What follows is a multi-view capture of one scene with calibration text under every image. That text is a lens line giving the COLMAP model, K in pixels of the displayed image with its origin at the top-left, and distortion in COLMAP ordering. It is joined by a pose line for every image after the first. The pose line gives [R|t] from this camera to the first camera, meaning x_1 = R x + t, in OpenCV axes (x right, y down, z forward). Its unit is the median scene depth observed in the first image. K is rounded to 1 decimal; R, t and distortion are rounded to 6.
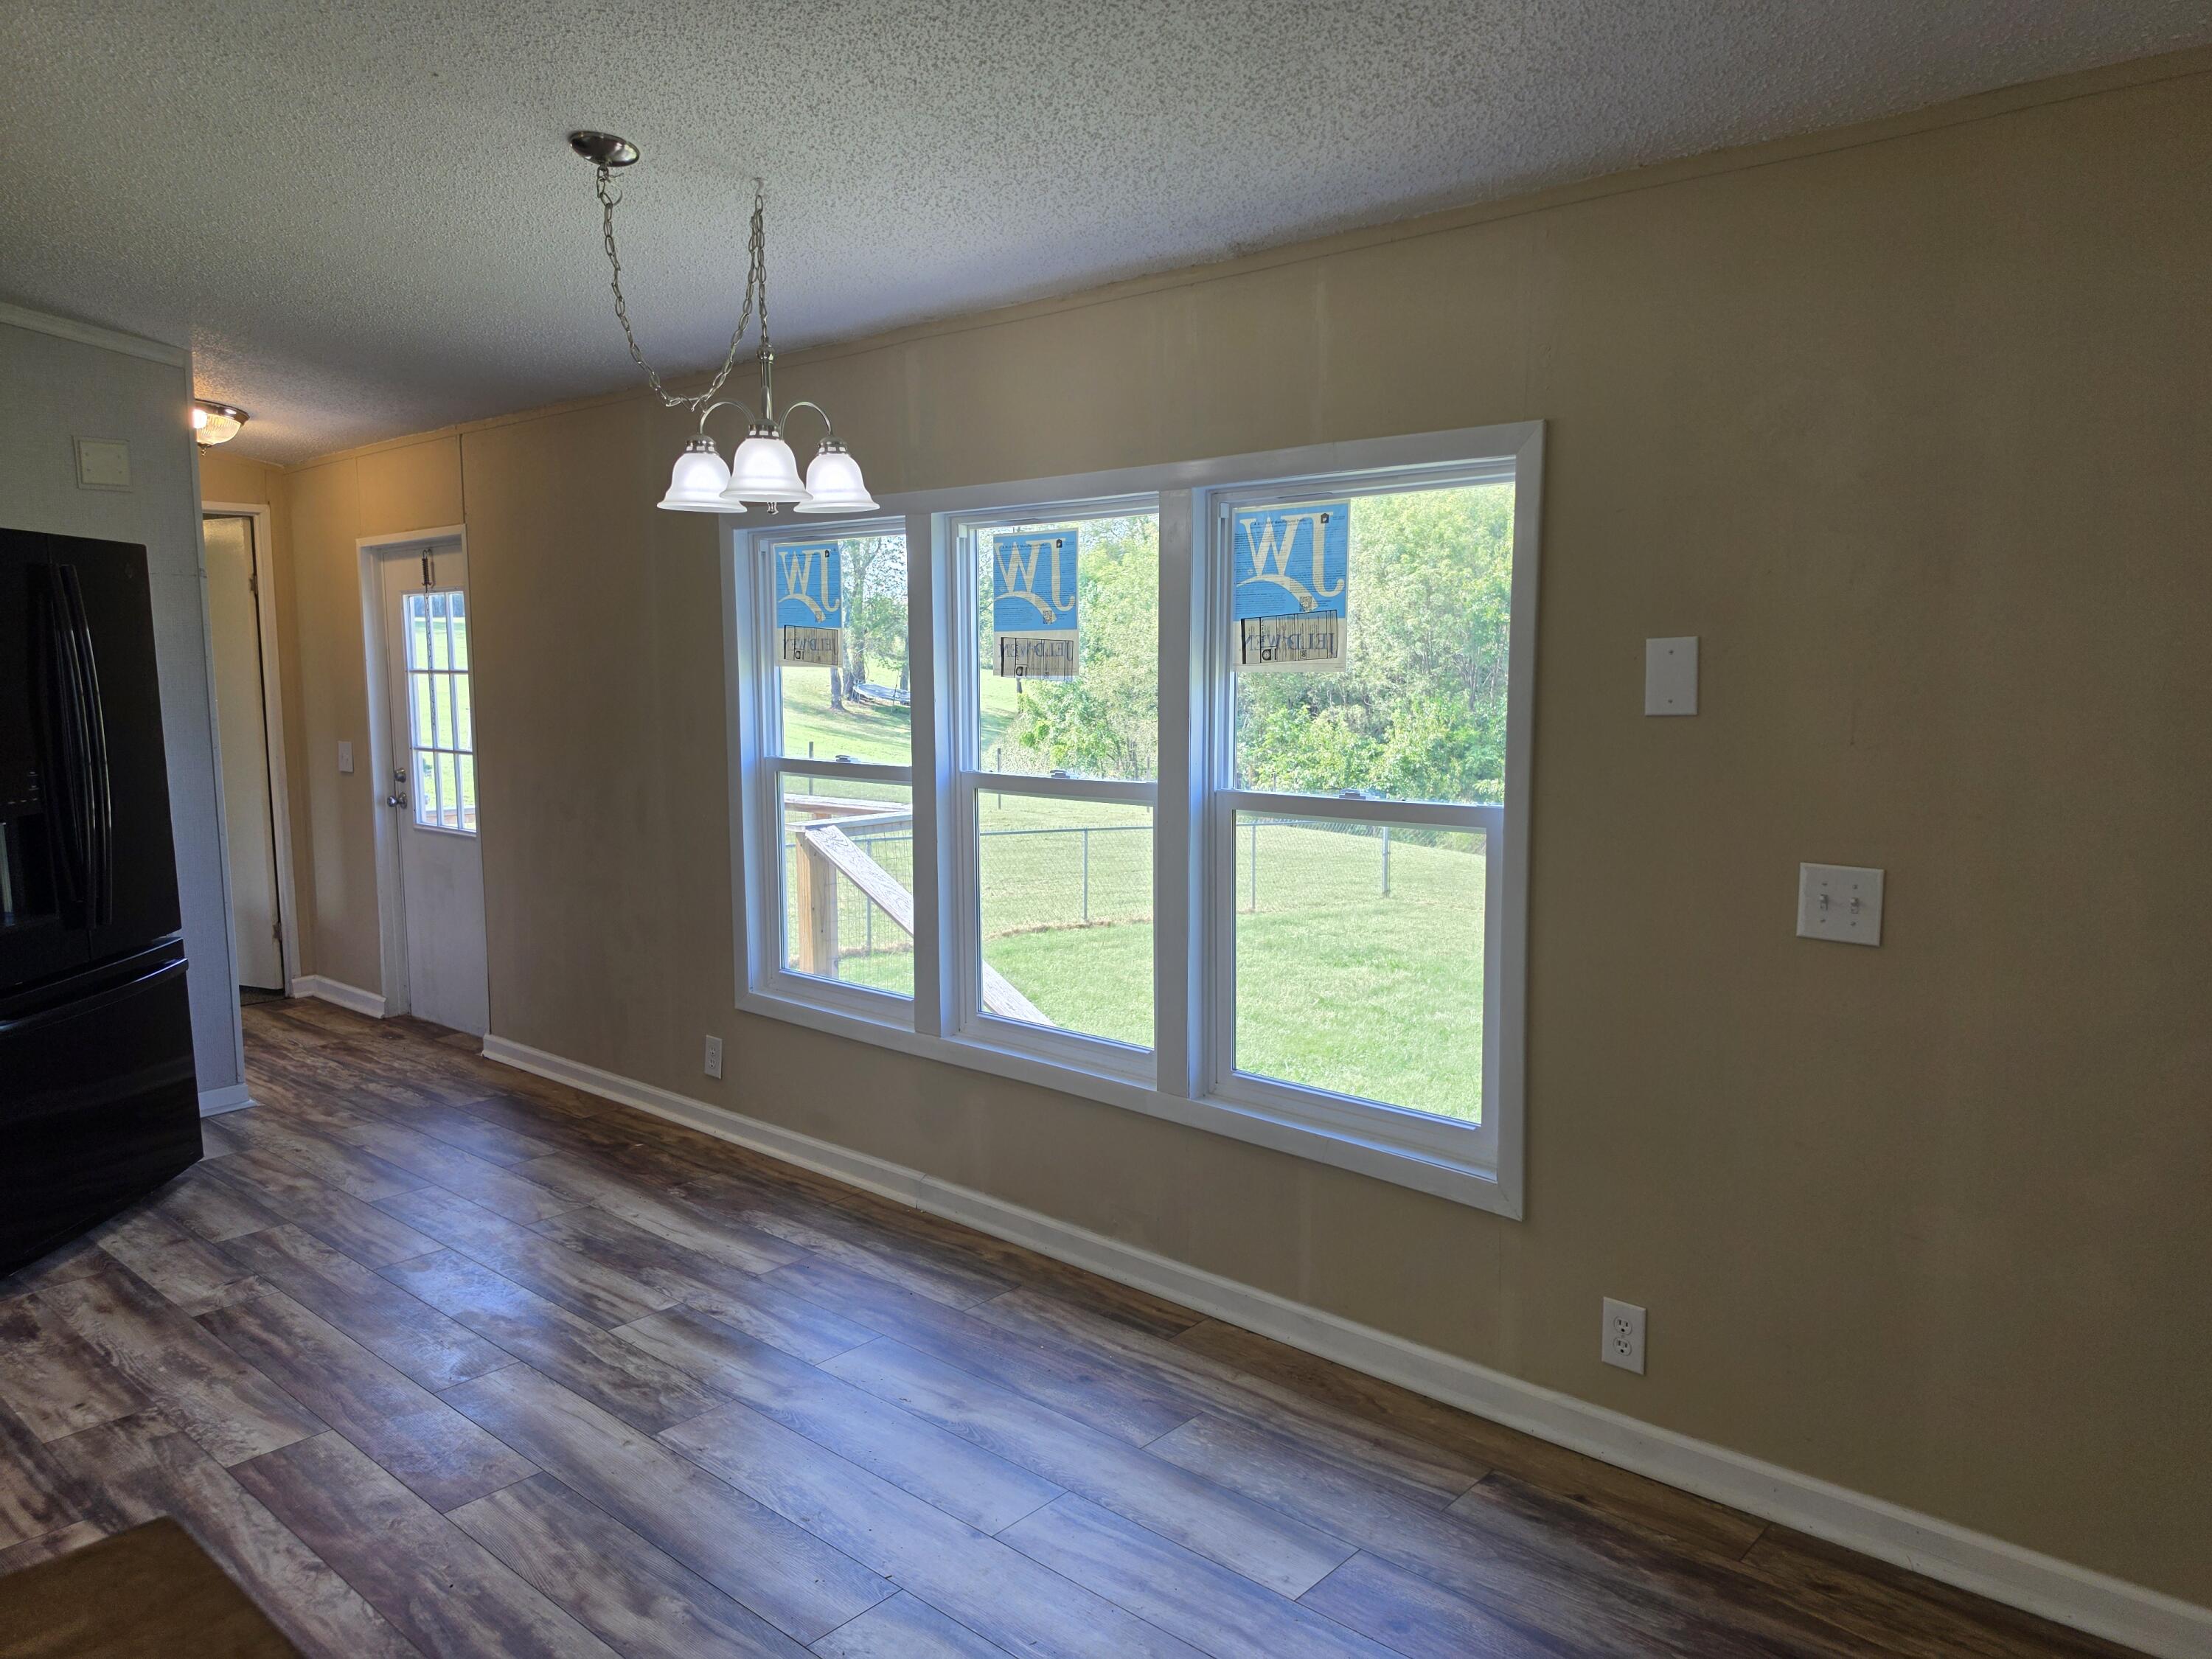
lens RADIAL K [[1521.7, 0, 1102.0], [0, 1521.7, 835.3], [0, 0, 1]] dist [0.045085, -0.054901]
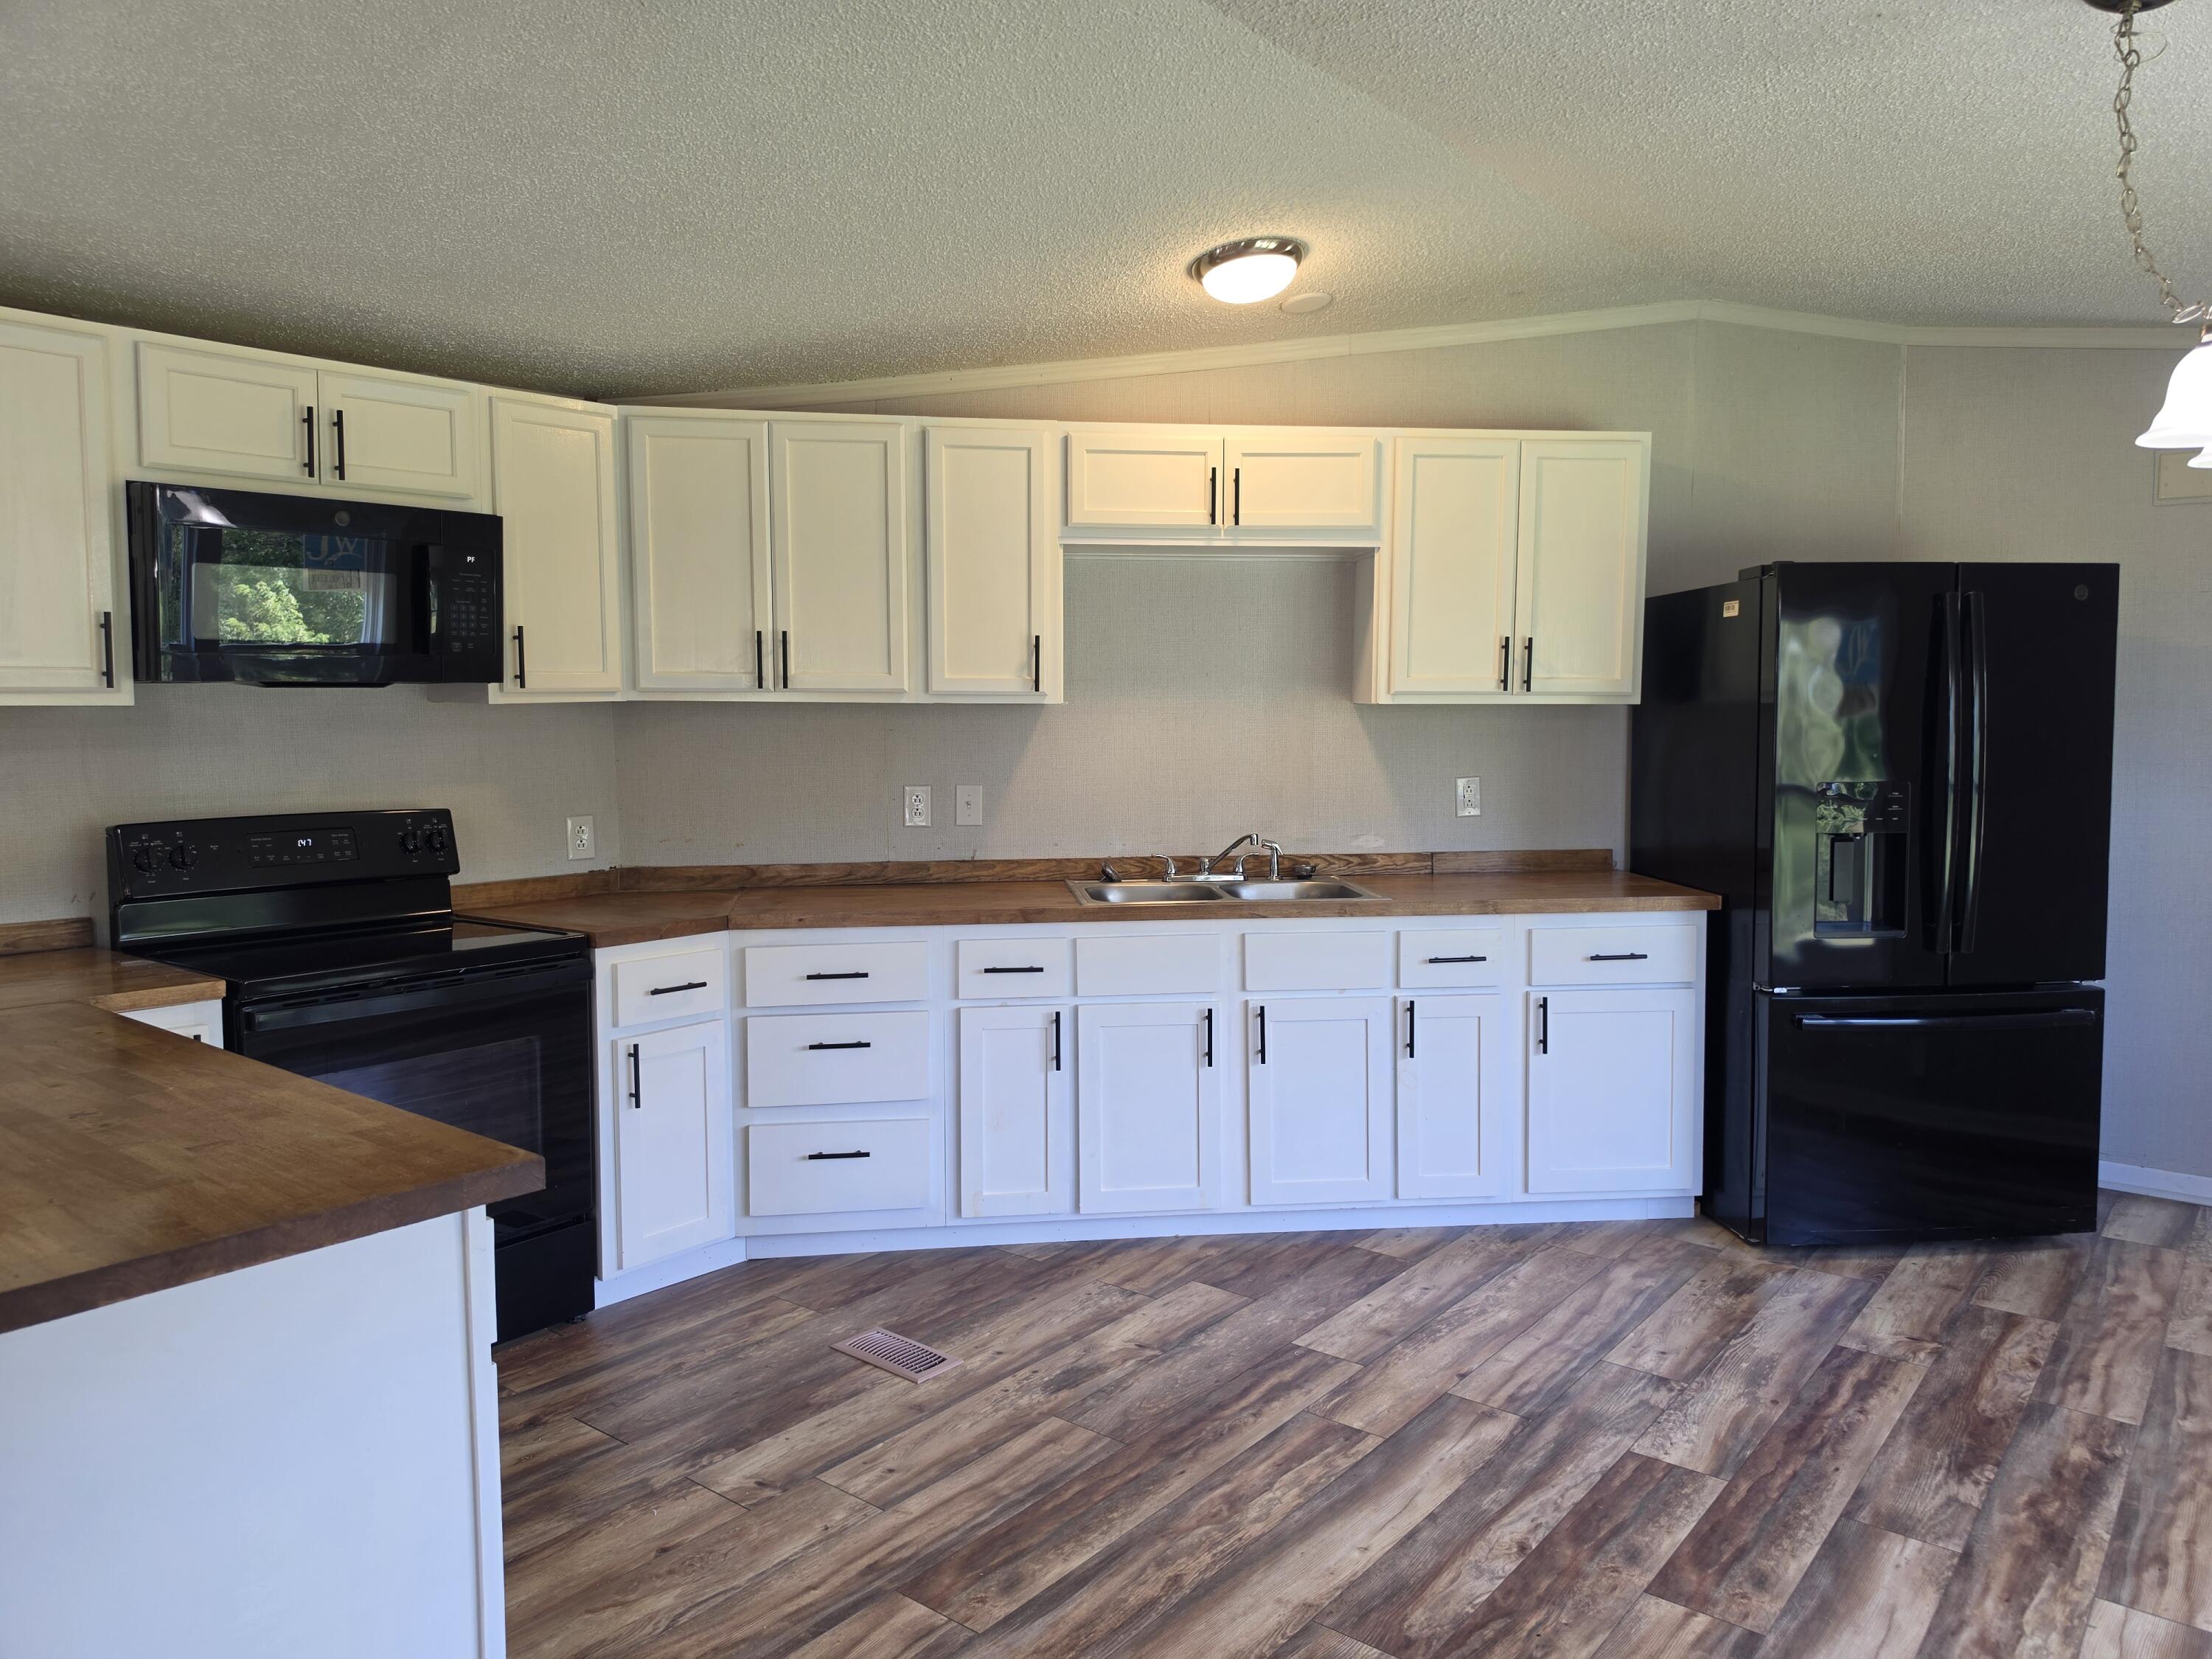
lens RADIAL K [[1521.7, 0, 1116.0], [0, 1521.7, 811.1], [0, 0, 1]] dist [0.045085, -0.054901]
pose [[0.056637, 0.084750, -0.994791, 0.358183], [-0.117985, 0.989977, 0.077623, -0.052754], [0.991399, 0.112975, 0.066069, 0.455041]]
